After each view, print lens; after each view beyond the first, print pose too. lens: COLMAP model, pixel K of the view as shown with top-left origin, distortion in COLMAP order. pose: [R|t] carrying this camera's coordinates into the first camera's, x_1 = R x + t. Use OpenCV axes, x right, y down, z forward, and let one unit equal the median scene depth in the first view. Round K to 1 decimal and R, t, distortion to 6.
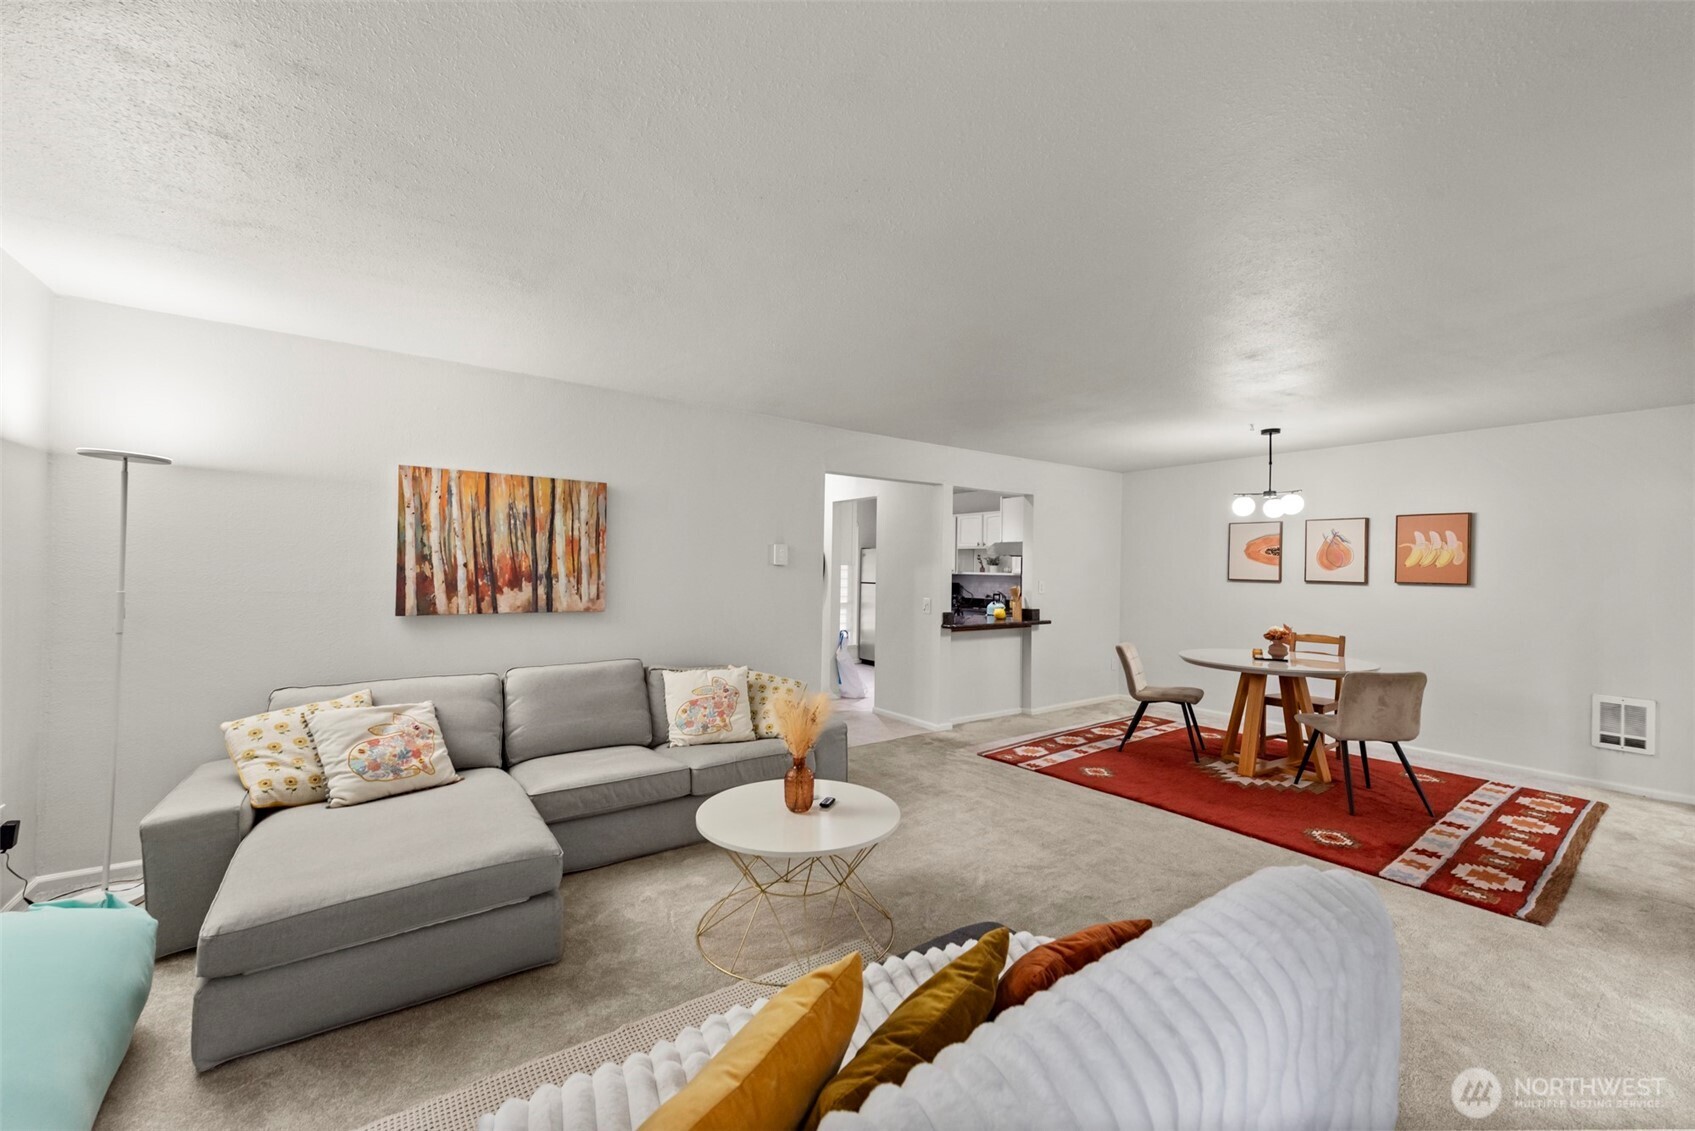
lens RADIAL K [[666.3, 0, 841.3], [0, 666.3, 563.8], [0, 0, 1]] dist [0.007191, -0.002995]
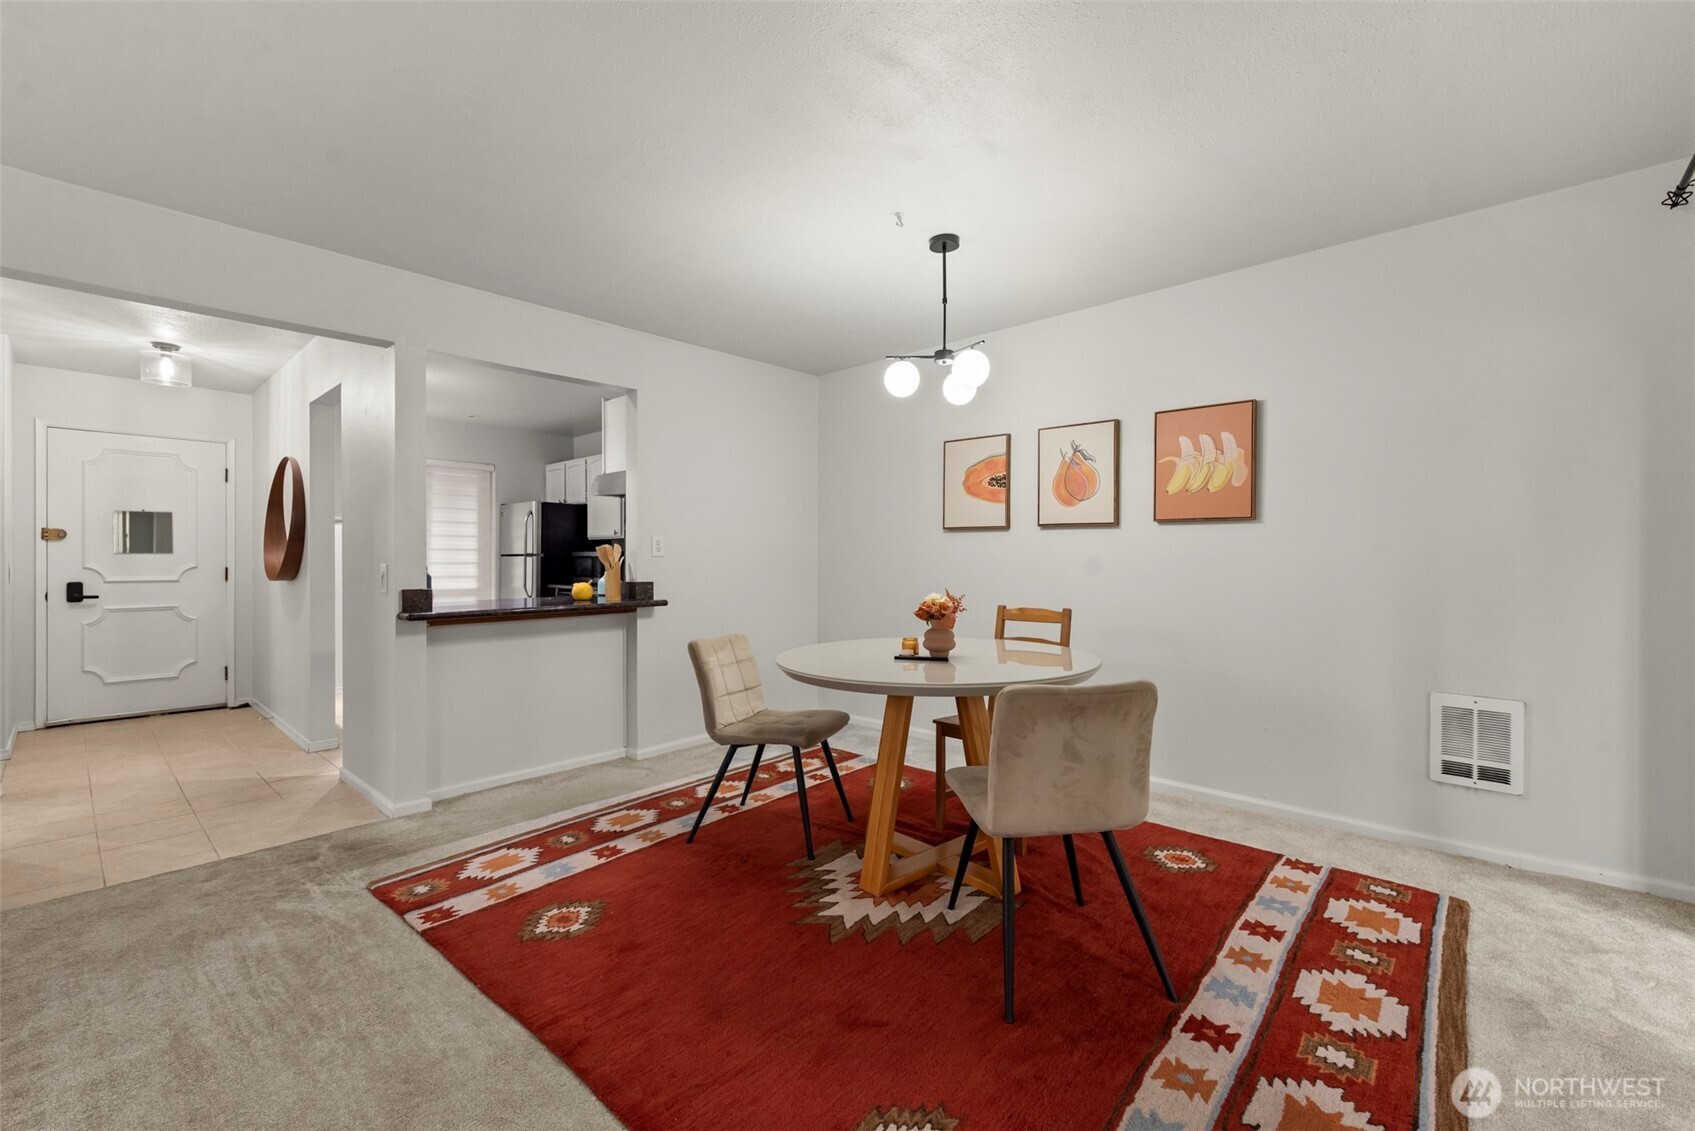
lens RADIAL K [[707.4, 0, 849.6], [0, 707.4, 558.1], [0, 0, 1]] dist [0.007413, -0.001634]
pose [[0.977799, -0.017895, 0.208779, 0.449541], [0.015654, 0.999801, 0.012383, 0.054871], [-0.208959, -0.008840, 0.977884, 0.451611]]
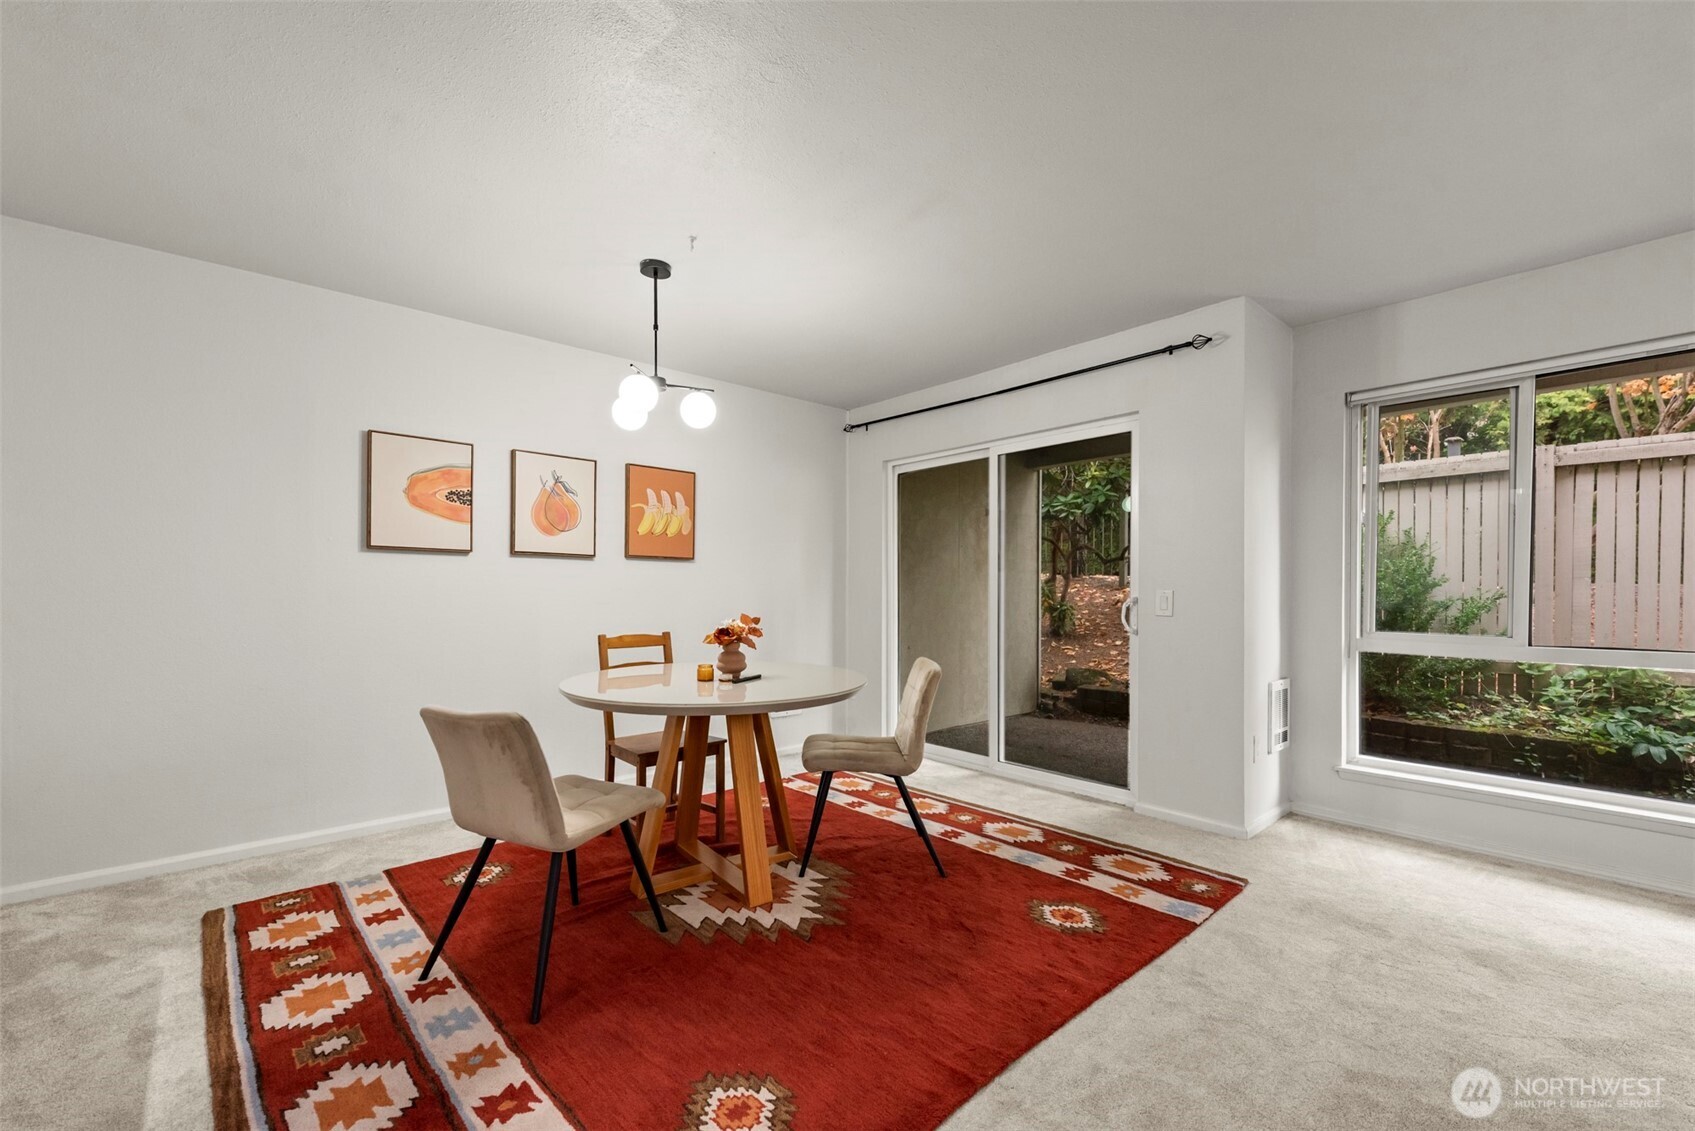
lens RADIAL K [[707.4, 0, 831.8], [0, 707.4, 590.3], [0, 0, 1]] dist [0.007413, -0.001634]
pose [[-0.104541, -0.014693, 0.994412, 0.044826], [-0.011646, 0.999840, 0.013549, 0.057262], [-0.994452, -0.010164, -0.104696, 0.935134]]
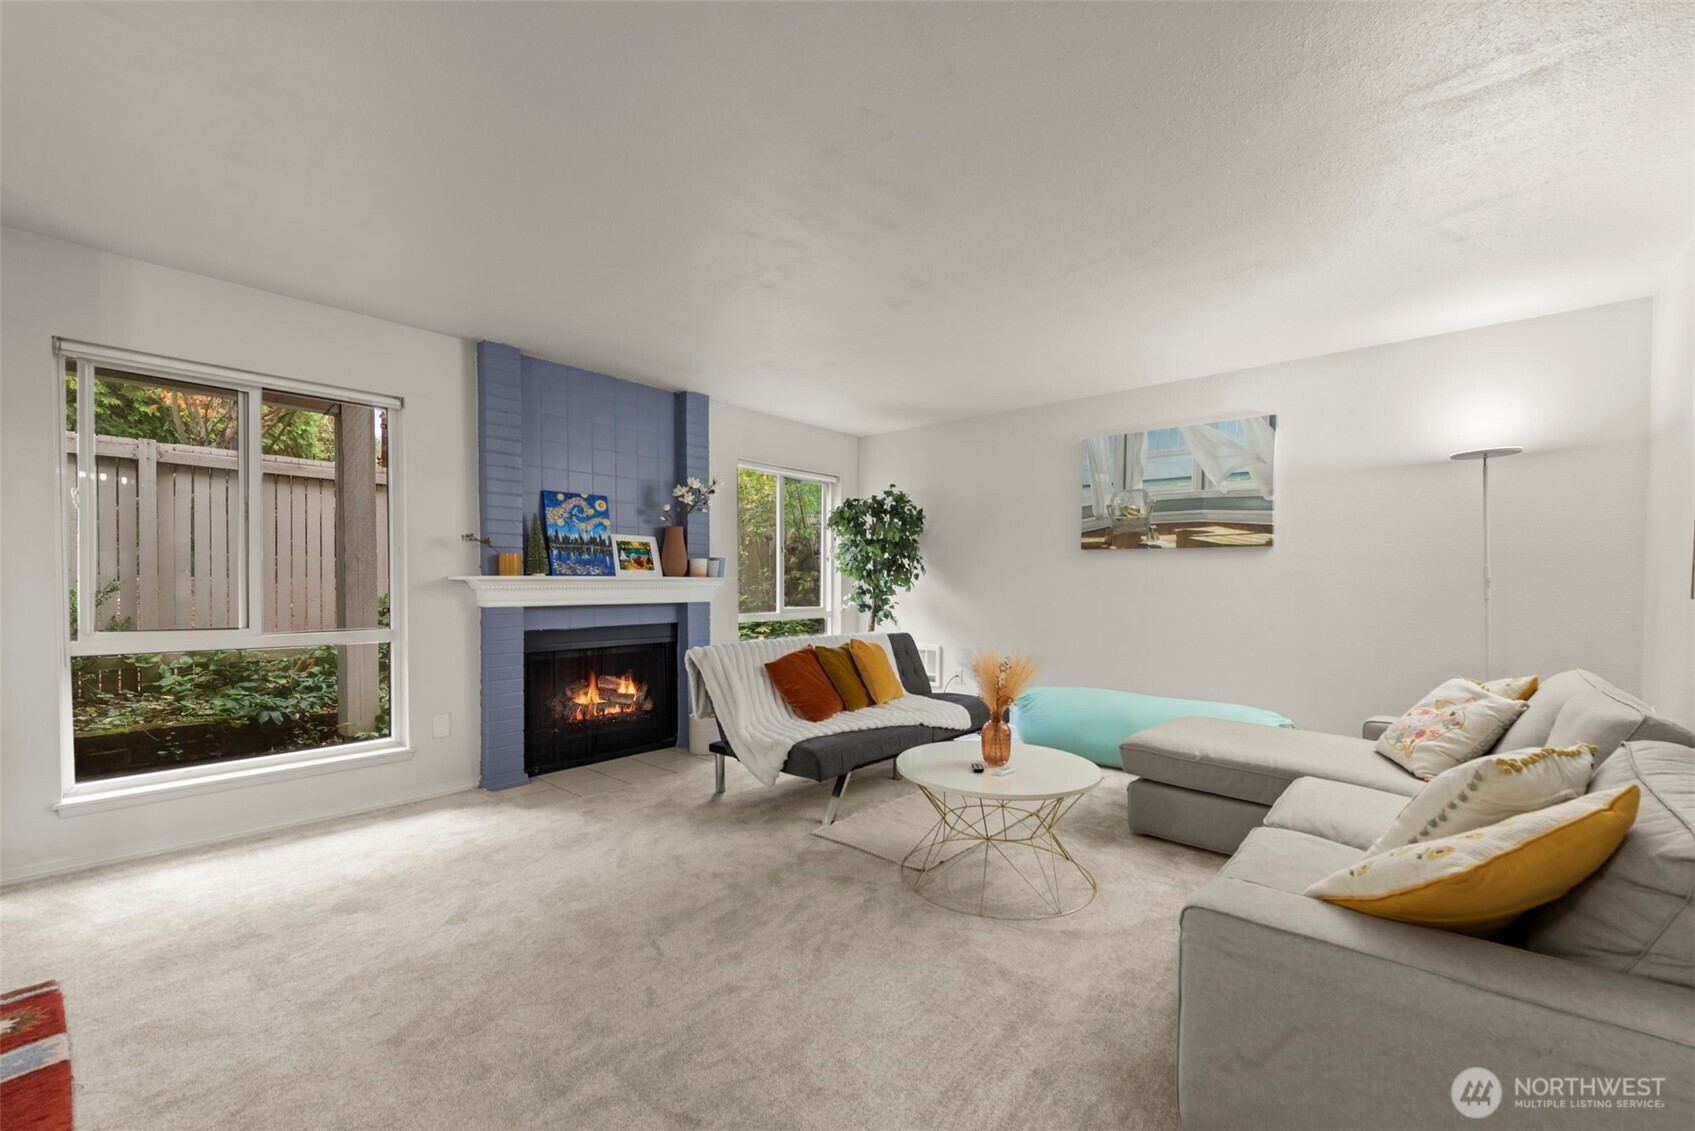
lens RADIAL K [[707.4, 0, 843.4], [0, 707.4, 584.1], [0, 0, 1]] dist [0.007413, -0.001634]
pose [[-0.969435, -0.015823, -0.244838, 0.232451], [-0.013317, 0.999841, -0.011889, 0.060117], [0.244987, -0.008265, -0.969491, 1.063074]]
